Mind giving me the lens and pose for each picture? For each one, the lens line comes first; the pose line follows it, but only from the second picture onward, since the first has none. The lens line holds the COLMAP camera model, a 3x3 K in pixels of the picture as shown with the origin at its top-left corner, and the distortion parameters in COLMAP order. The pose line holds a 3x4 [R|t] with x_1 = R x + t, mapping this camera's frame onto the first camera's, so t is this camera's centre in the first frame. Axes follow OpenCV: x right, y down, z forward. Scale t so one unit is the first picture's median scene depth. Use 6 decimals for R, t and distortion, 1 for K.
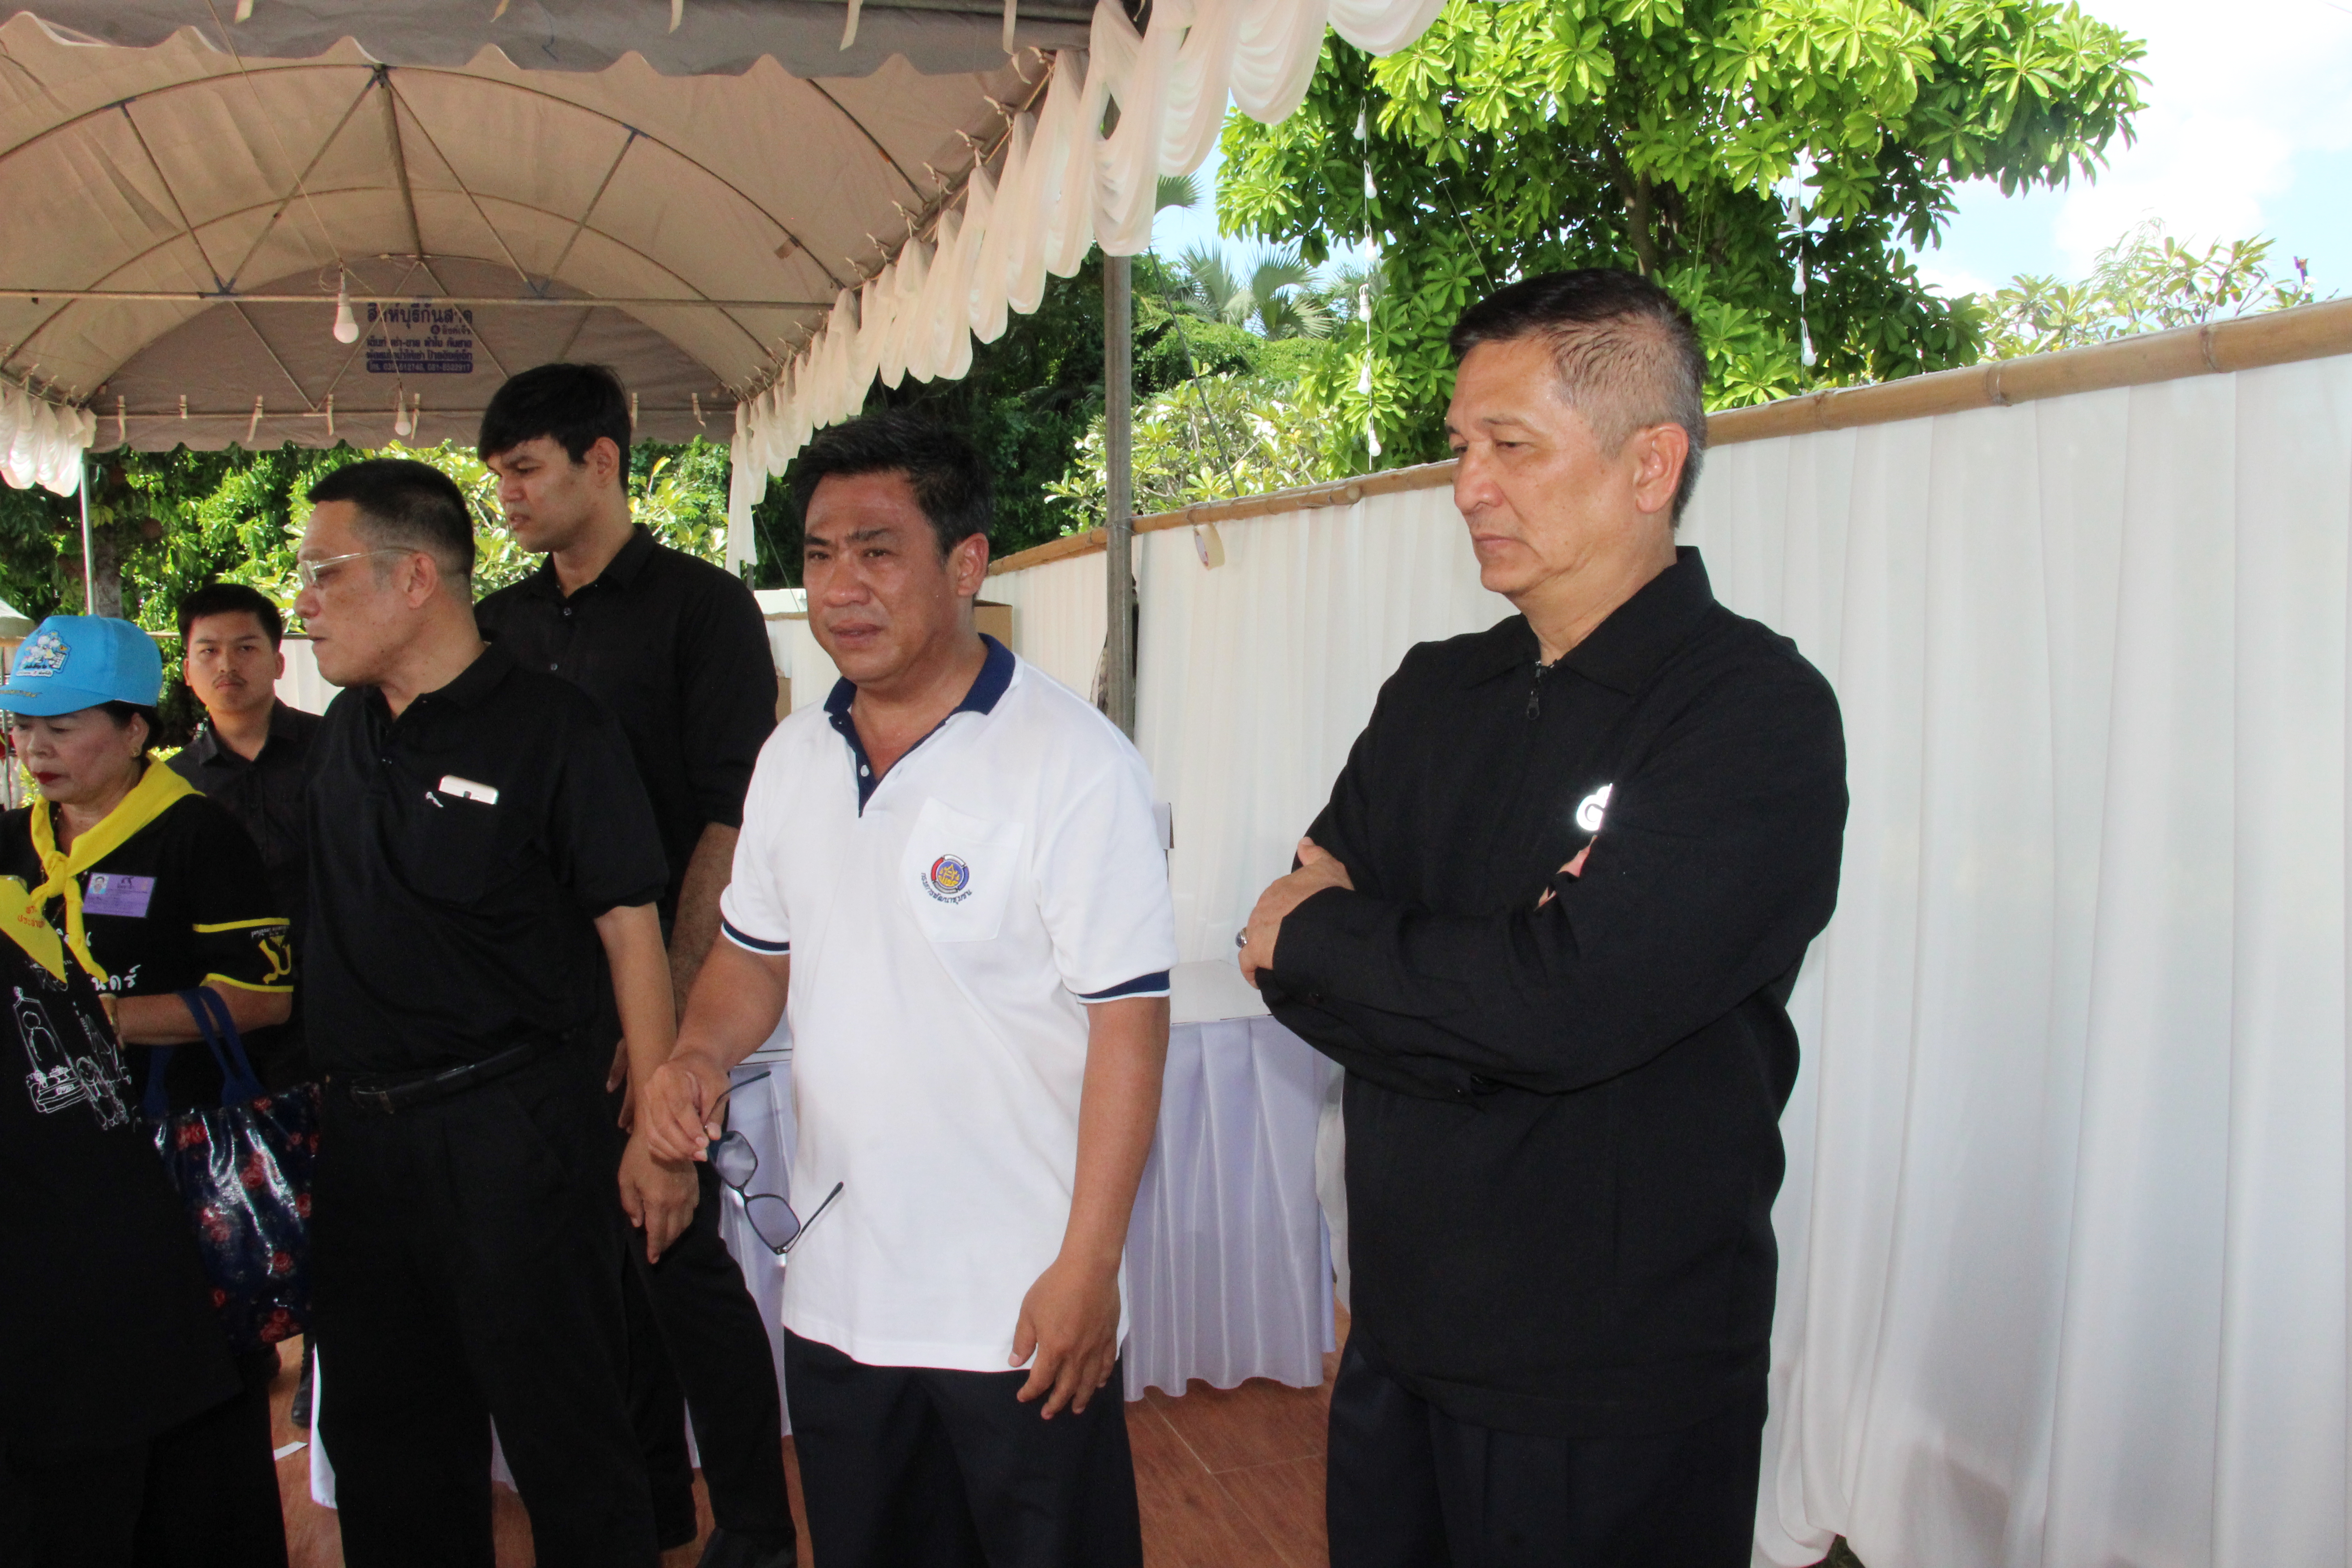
lens RADIAL K [[1935.1, 0, 1176.0], [0, 1935.1, 784.0], [0, 0, 1]] dist [-0.183089, 0.156396]
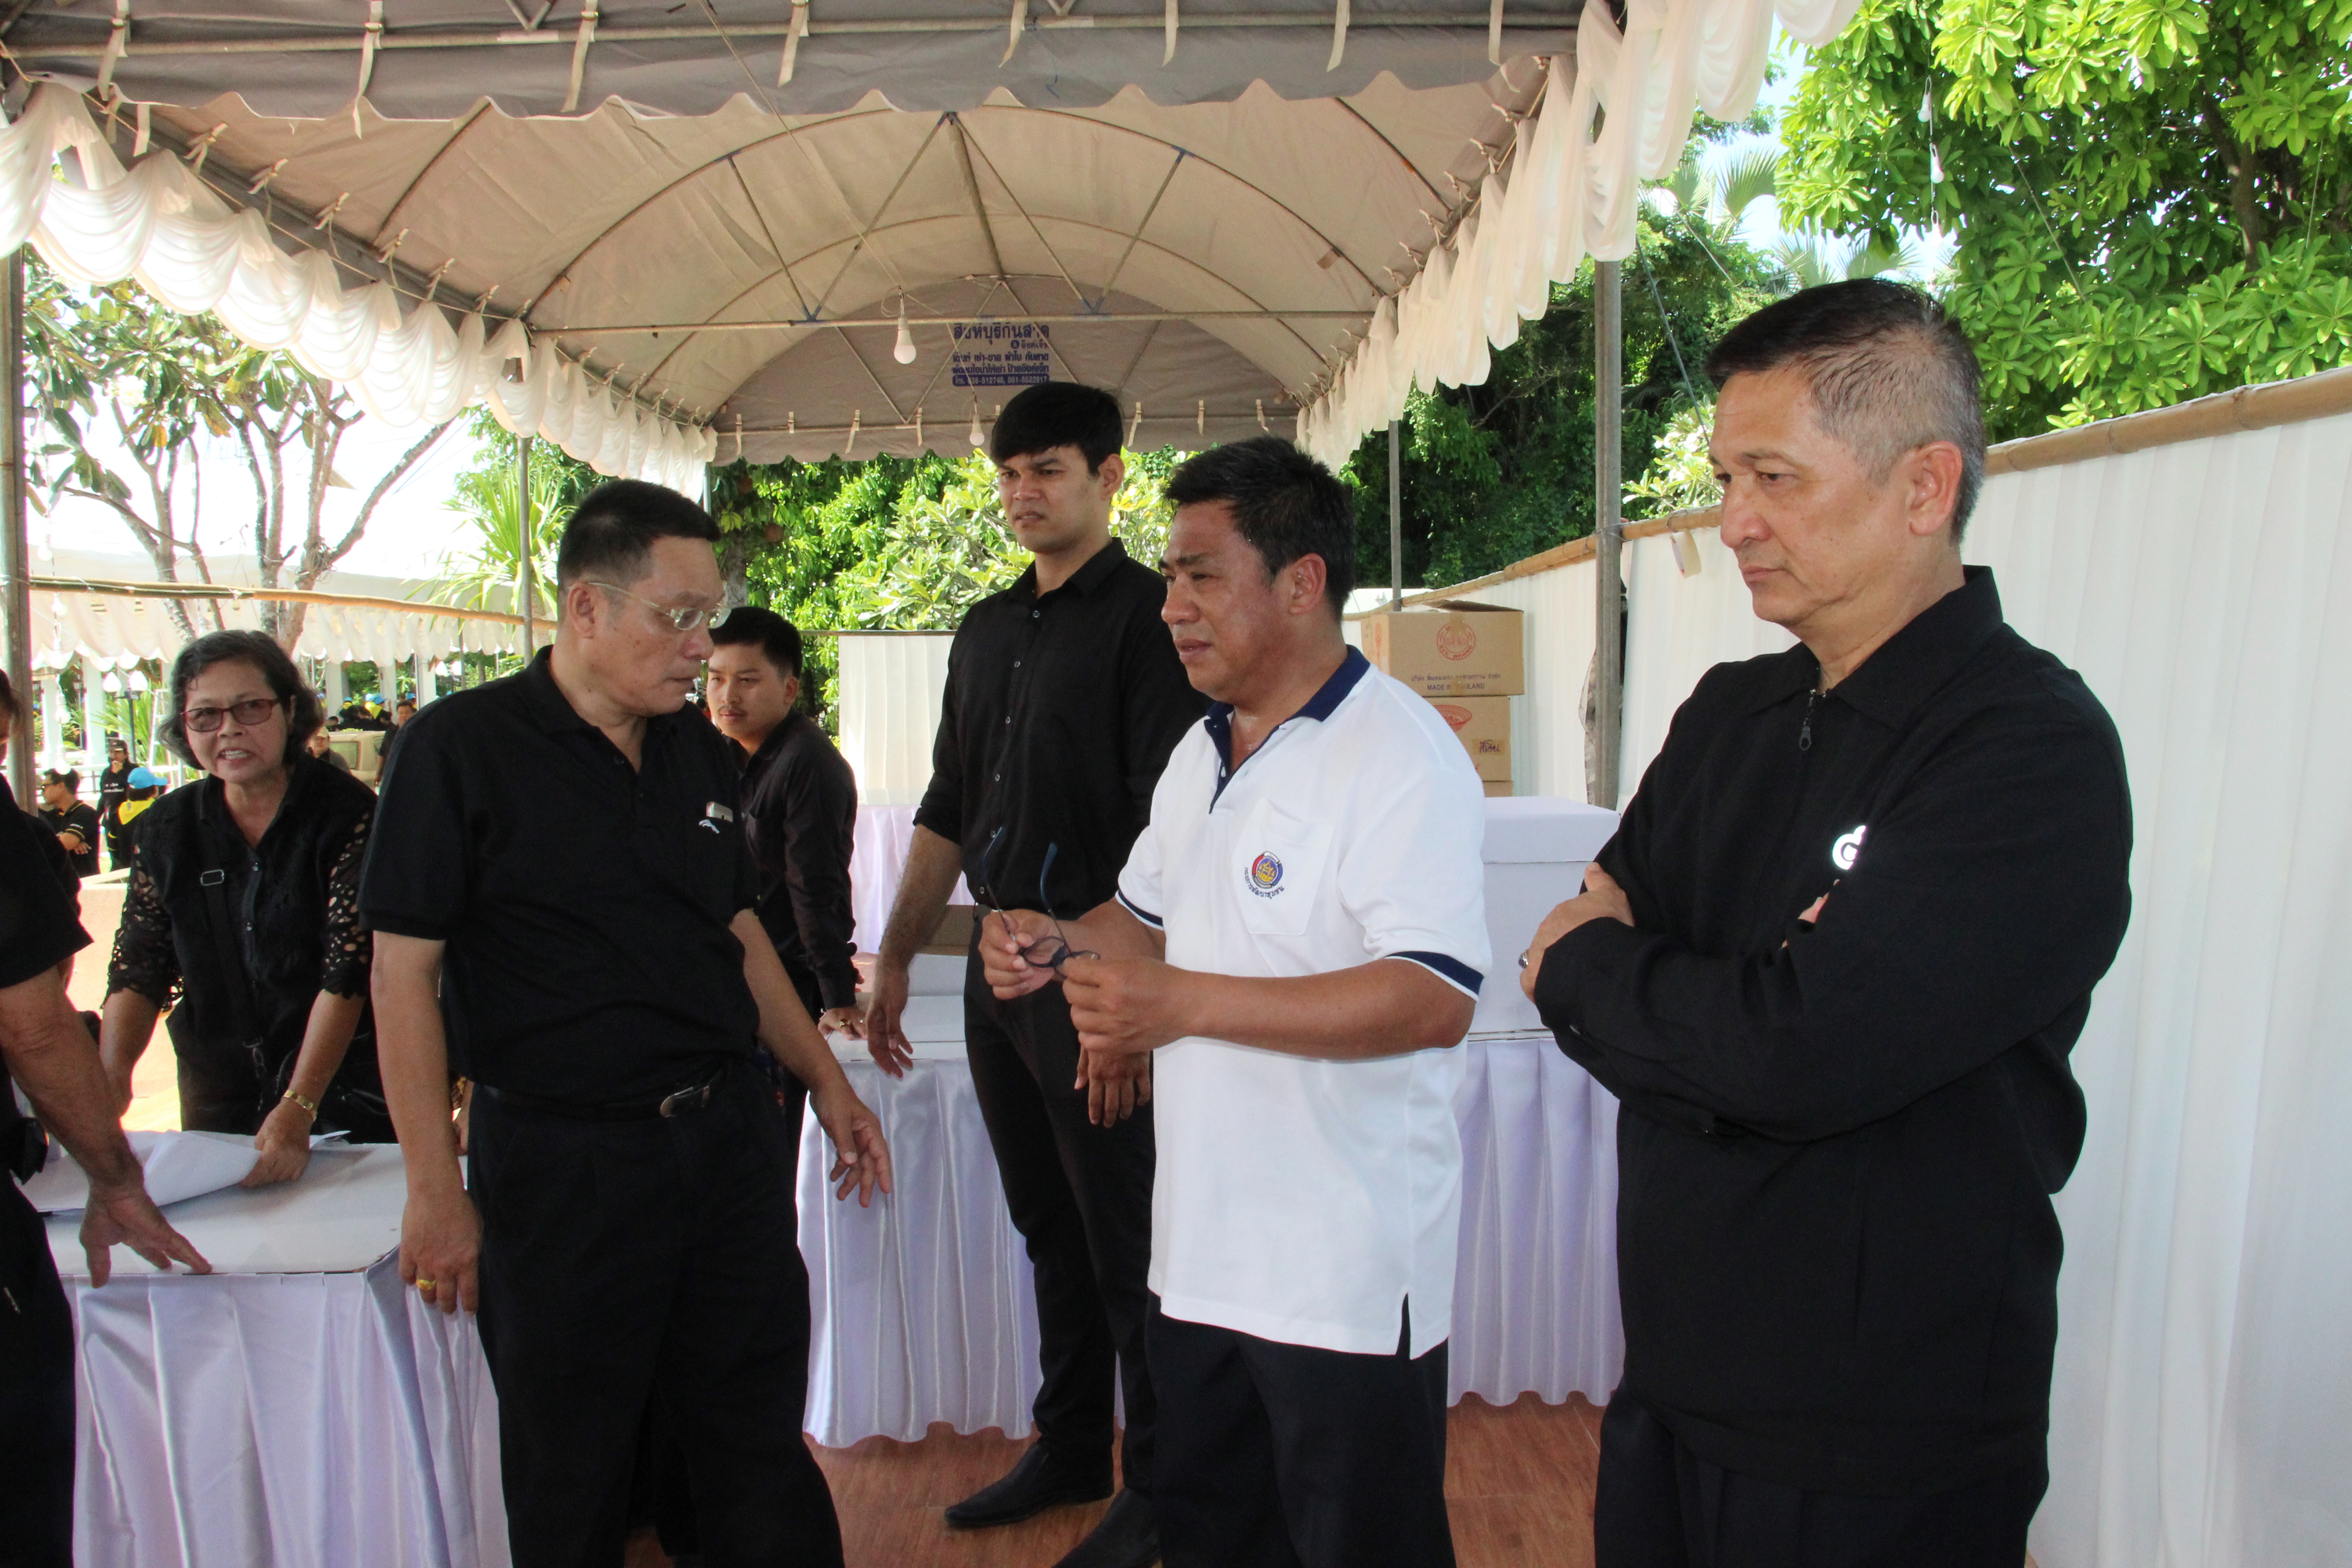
lens RADIAL K [[1932.7, 0, 1176.0], [0, 1932.7, 784.0], [0, 0, 1]] dist [-0.181720, 0.134982]
pose [[0.952771, 0.024897, -0.302666, 0.029541], [-0.024640, 0.999685, 0.004668, -0.001962], [0.302687, 0.003010, 0.953085, -0.002135]]
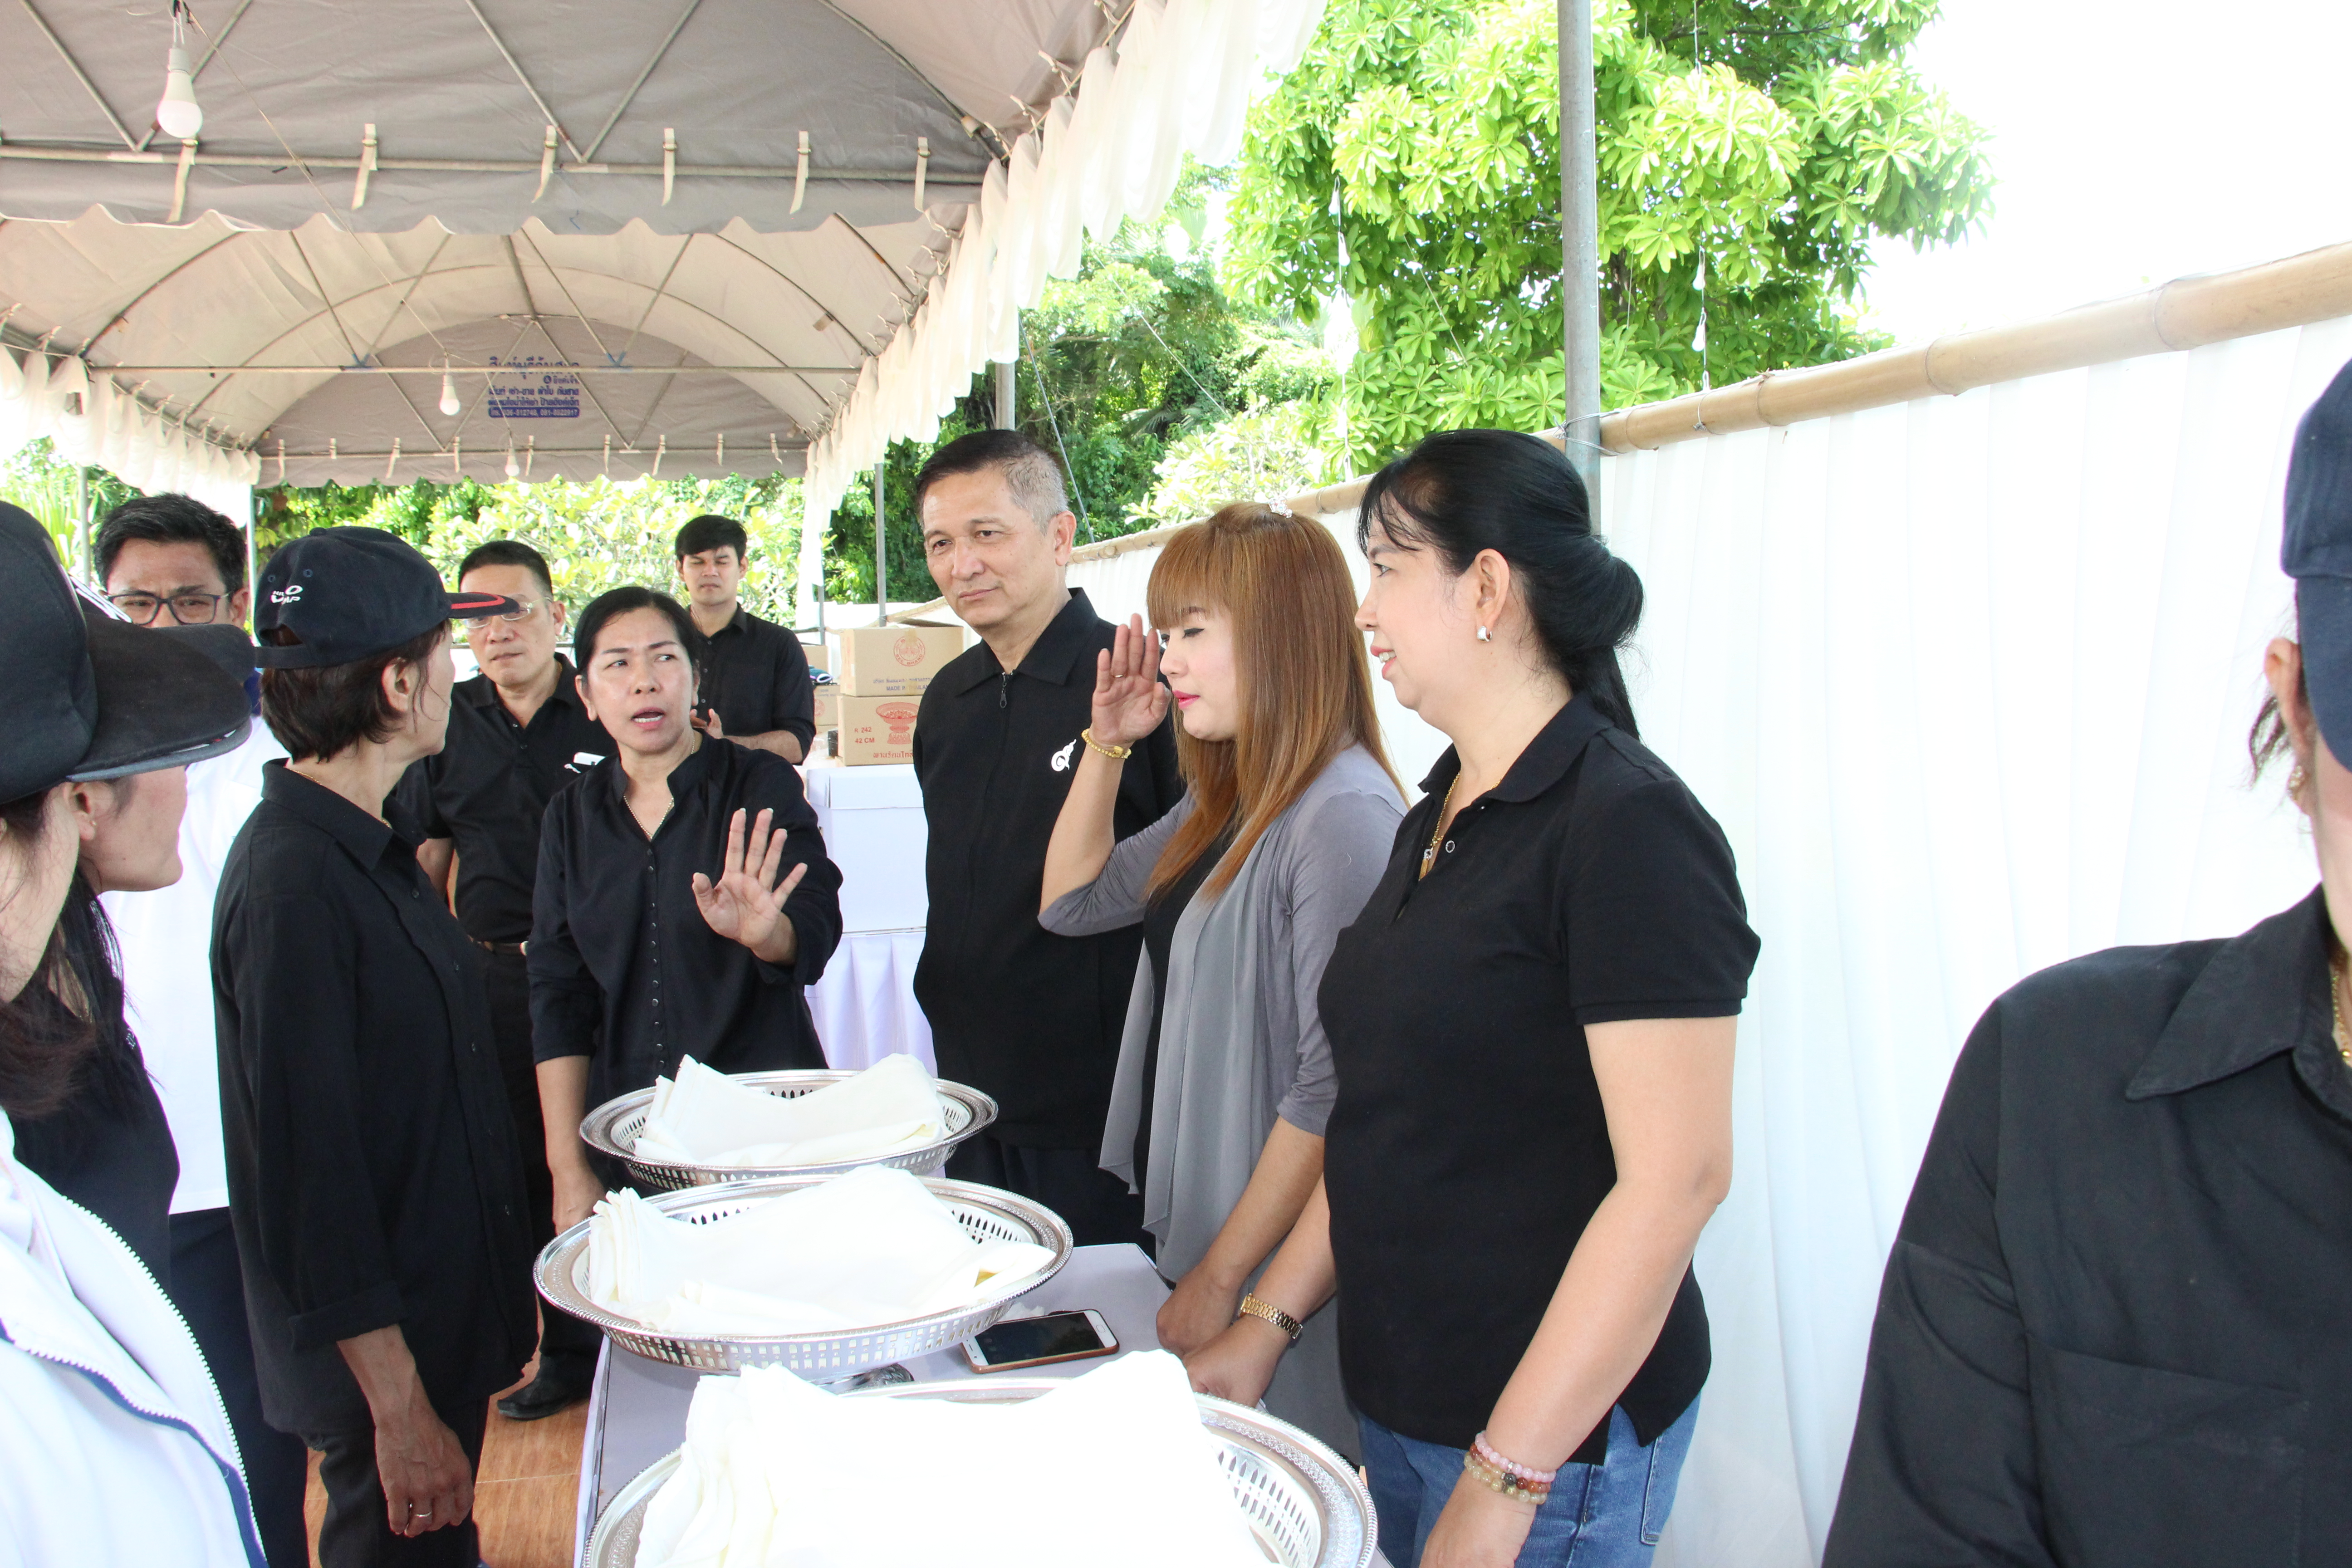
lens RADIAL K [[1935.1, 0, 1176.0], [0, 1935.1, 784.0], [0, 0, 1]] dist [-0.183089, 0.156396]
pose [[0.997247, 0.007831, -0.073740, 0.091342], [-0.008246, 0.999952, -0.005324, 0.009510], [0.073694, 0.005917, 0.997263, -0.148261]]
